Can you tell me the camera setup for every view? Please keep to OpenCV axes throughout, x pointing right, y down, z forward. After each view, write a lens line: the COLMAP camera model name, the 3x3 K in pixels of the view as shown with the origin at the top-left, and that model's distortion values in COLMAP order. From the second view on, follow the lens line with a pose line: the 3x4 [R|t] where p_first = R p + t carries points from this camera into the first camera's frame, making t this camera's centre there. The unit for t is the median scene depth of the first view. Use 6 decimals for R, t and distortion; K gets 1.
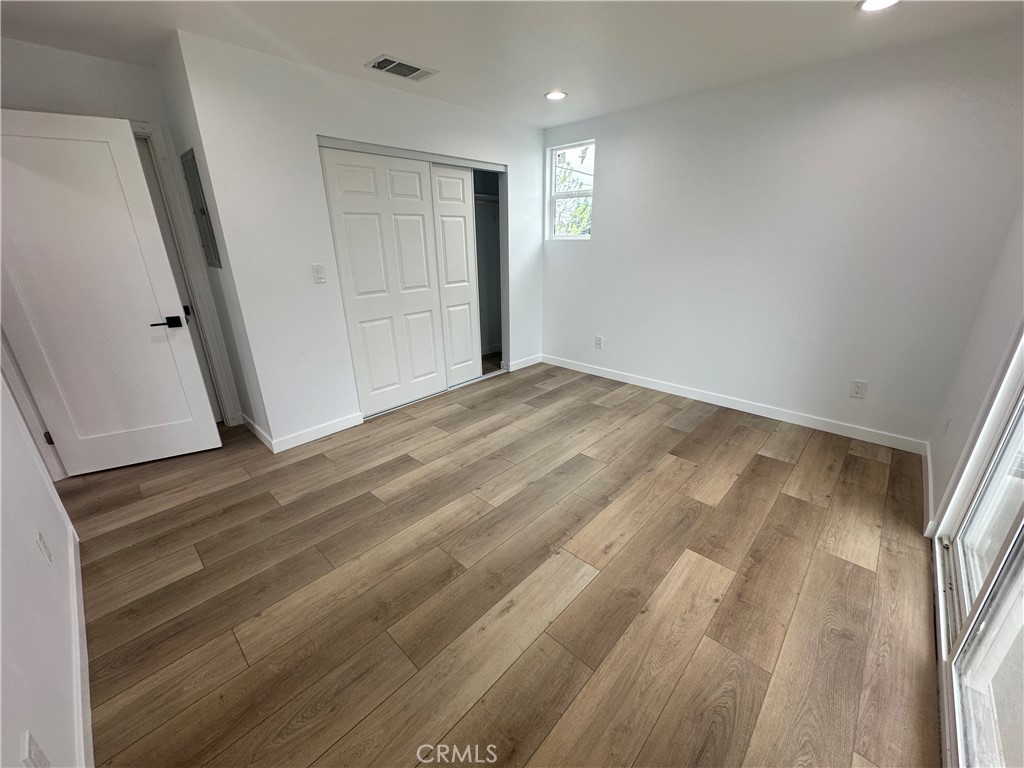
lens RADIAL K [[406.2, 0, 511.3], [0, 406.2, 382.7], [0, 0, 1]] dist [-0.001696, -0.000075]
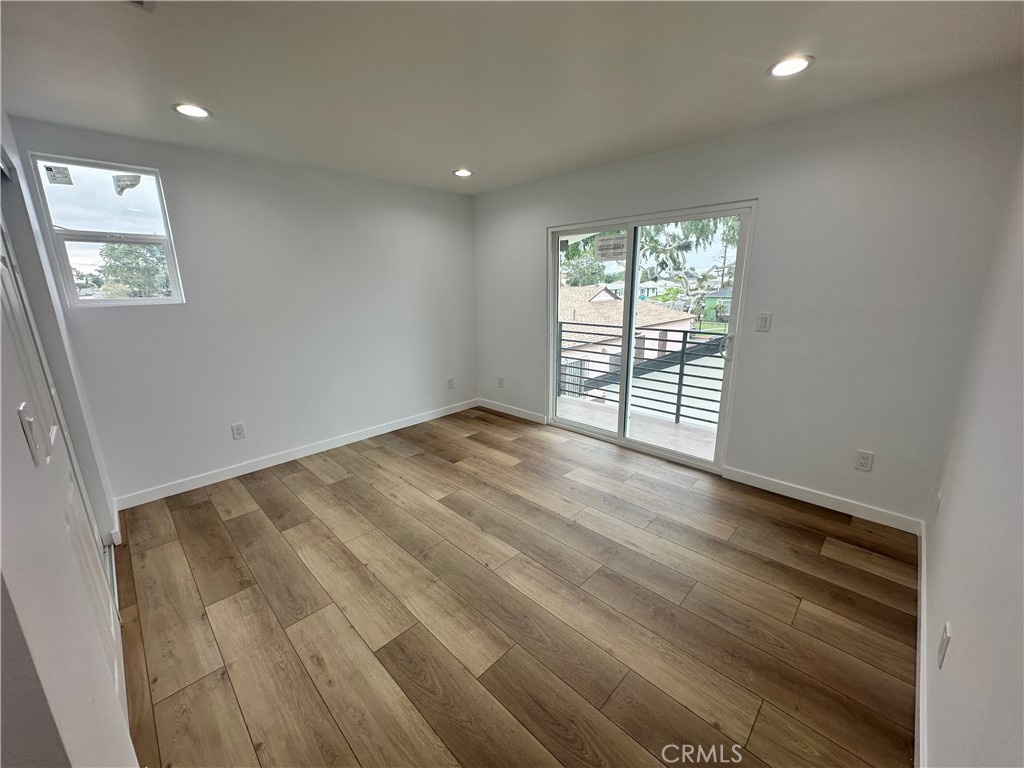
lens RADIAL K [[406.2, 0, 511.0], [0, 406.2, 383.9], [0, 0, 1]] dist [-0.001696, -0.000075]
pose [[0.017926, -0.229826, 0.973067, -0.682563], [0.352706, 0.912111, 0.208932, -0.219423], [-0.935563, 0.339461, 0.097411, 0.566578]]
